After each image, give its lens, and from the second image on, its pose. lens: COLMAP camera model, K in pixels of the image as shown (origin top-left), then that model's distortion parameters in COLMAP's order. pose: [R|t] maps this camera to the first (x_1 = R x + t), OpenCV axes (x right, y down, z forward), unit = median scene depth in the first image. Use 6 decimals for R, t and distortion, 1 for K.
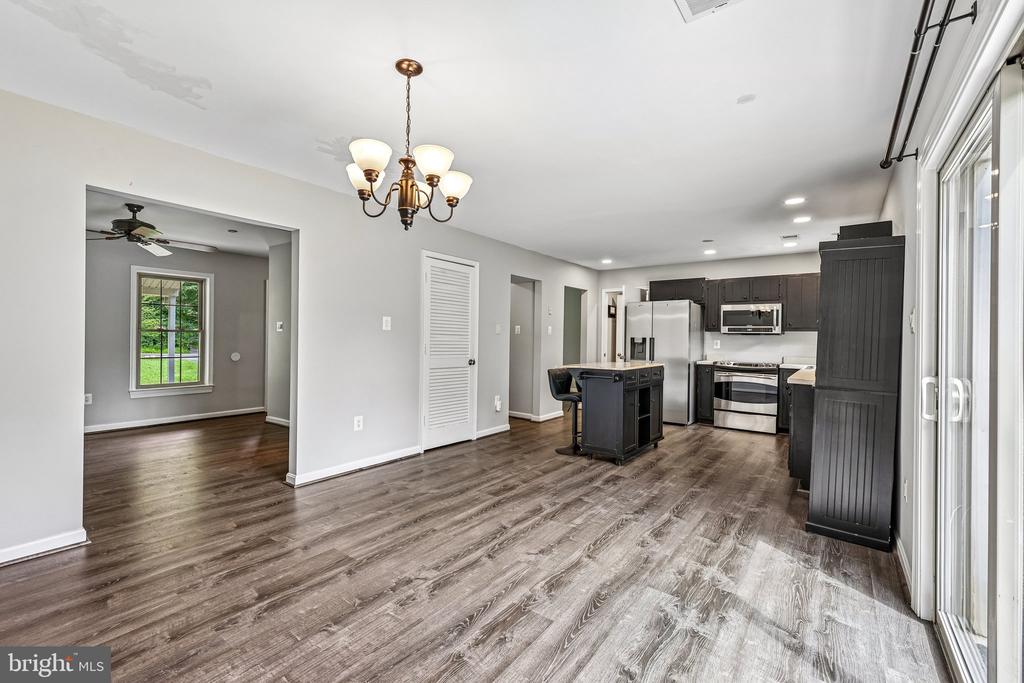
lens RADIAL K [[442.1, 0, 511.1], [0, 442.1, 339.2], [0, 0, 1]] dist [0.002426, -0.000008]
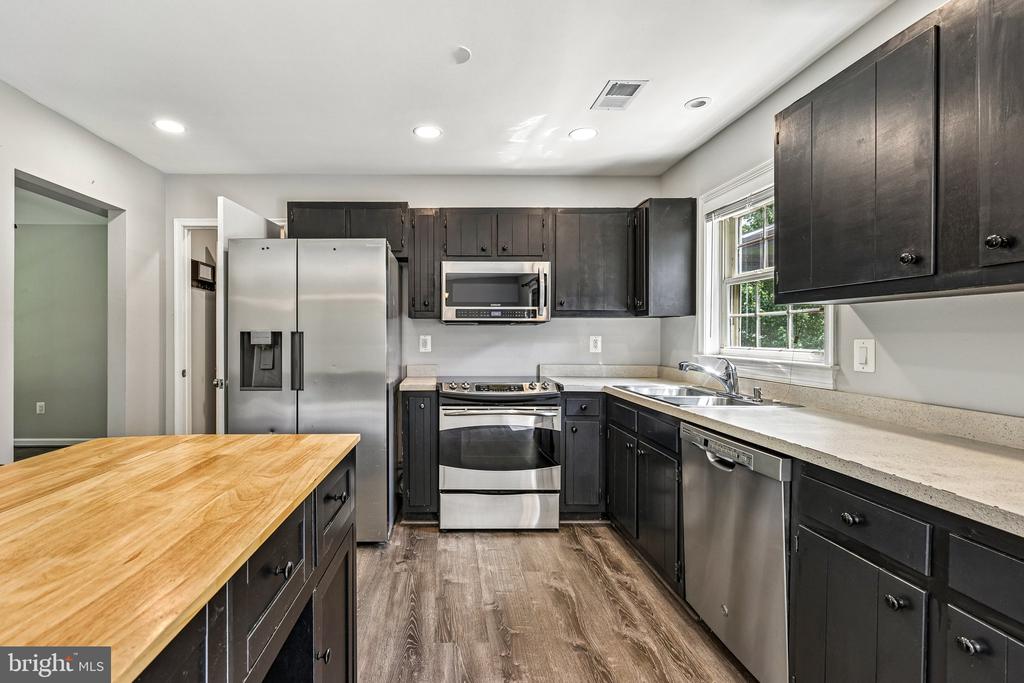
lens RADIAL K [[467.9, 0, 451.5], [0, 467.9, 337.3], [0, 0, 1]] dist [0.002679, 0.000176]
pose [[0.797927, -0.014960, 0.602568, 0.328177], [0.011720, 0.999888, 0.009305, -0.000838], [-0.602640, -0.000363, 0.798013, 1.081938]]
